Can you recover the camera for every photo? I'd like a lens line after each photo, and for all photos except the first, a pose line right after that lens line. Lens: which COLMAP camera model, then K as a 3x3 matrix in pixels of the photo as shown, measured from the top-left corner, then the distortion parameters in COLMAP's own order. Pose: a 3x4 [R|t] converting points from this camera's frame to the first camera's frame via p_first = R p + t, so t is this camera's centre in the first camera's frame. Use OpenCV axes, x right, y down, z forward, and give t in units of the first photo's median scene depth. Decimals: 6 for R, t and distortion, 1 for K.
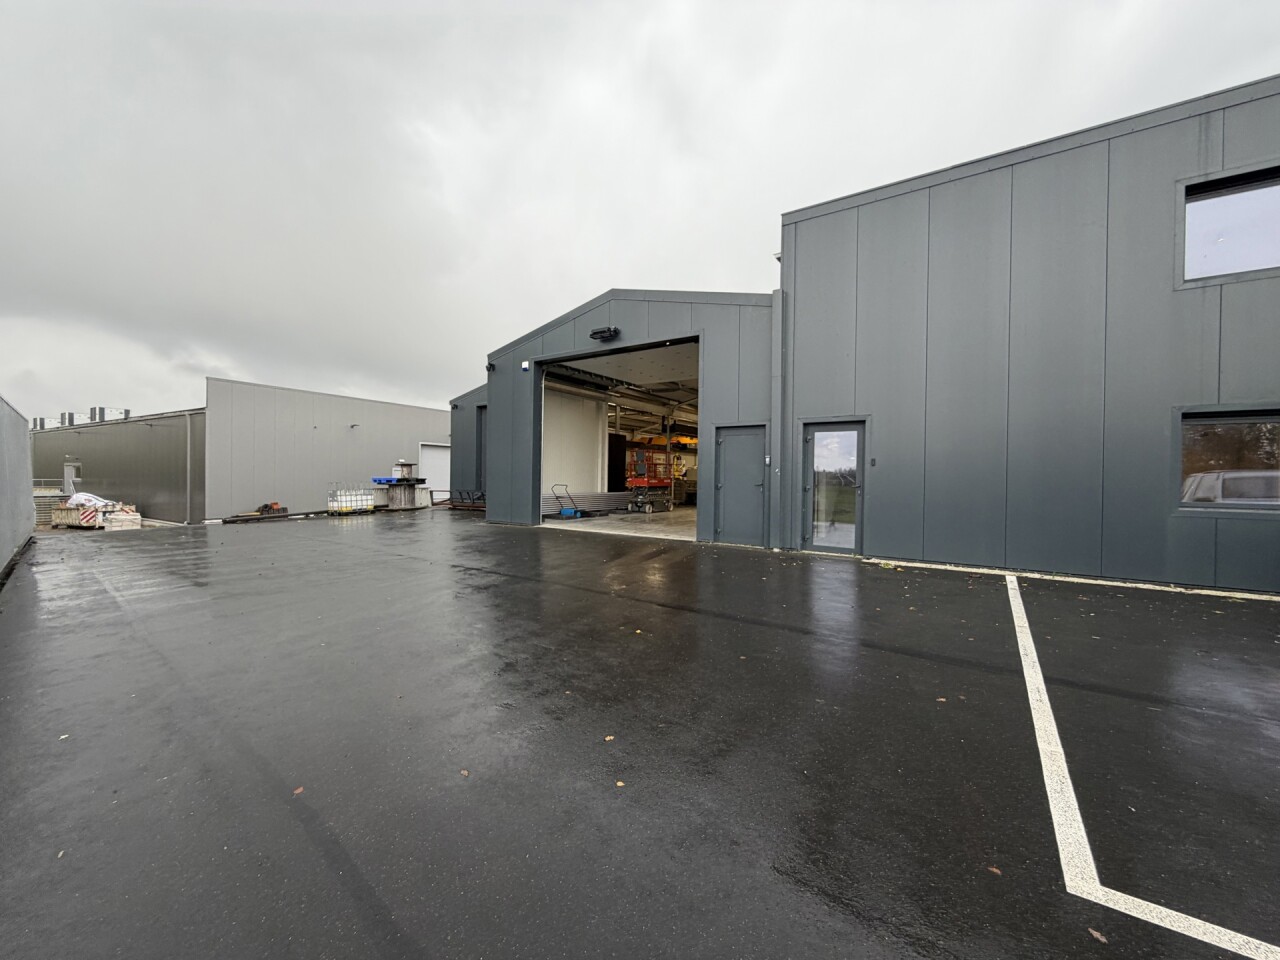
lens RADIAL K [[517.9, 0, 634.2], [0, 517.9, 477.6], [0, 0, 1]] dist [-0.000819, 0.000019]
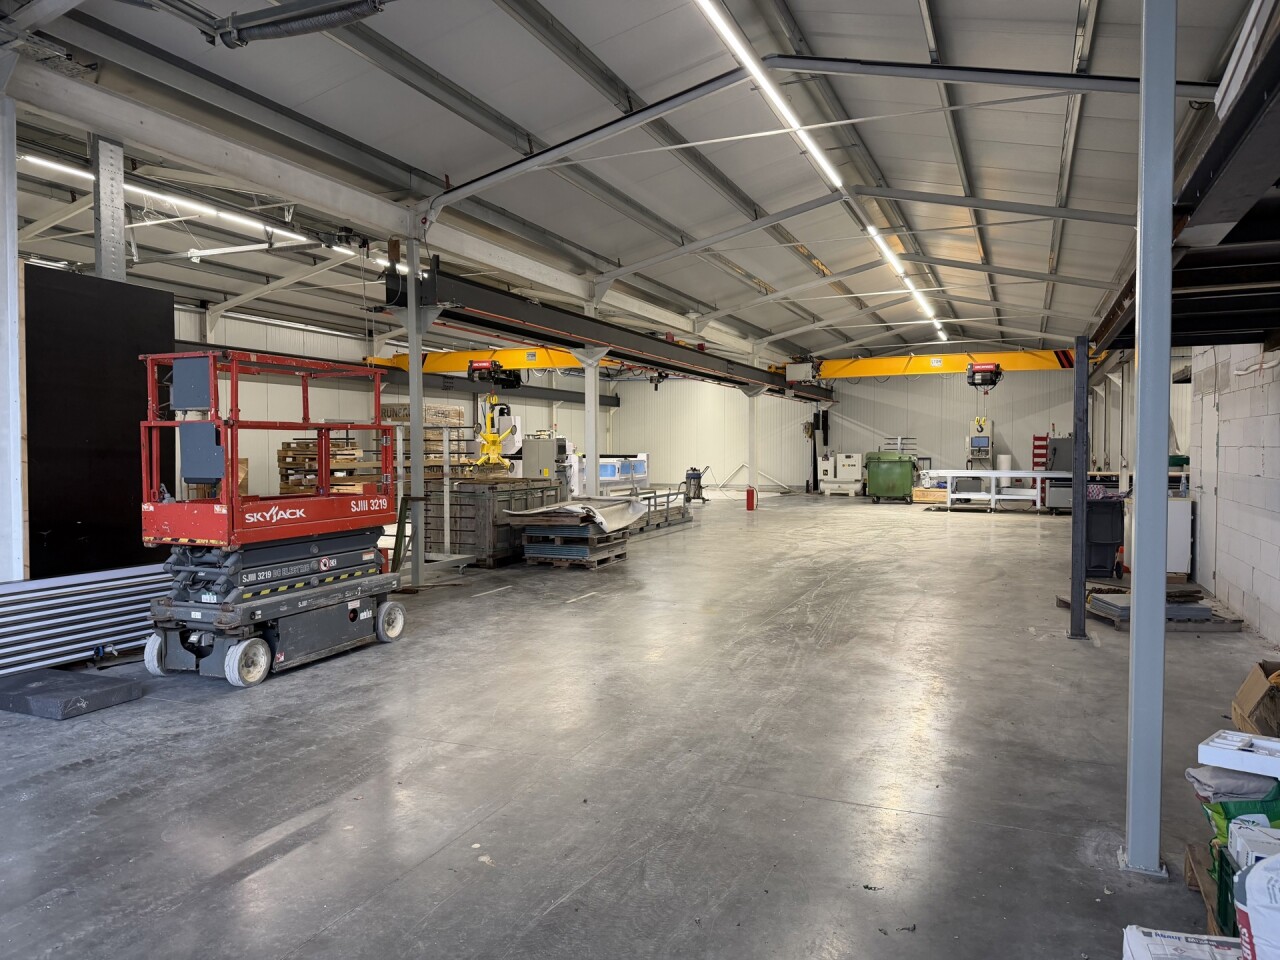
lens RADIAL K [[900.8, 0, 641.9], [0, 900.8, 480.0], [0, 0, 1]] dist [-0.000614, -0.000330]
pose [[0.979701, -0.021551, 0.199302, 0.047722], [0.014741, 0.999258, 0.035590, -0.007465], [-0.199921, -0.031930, 0.979292, 0.289216]]
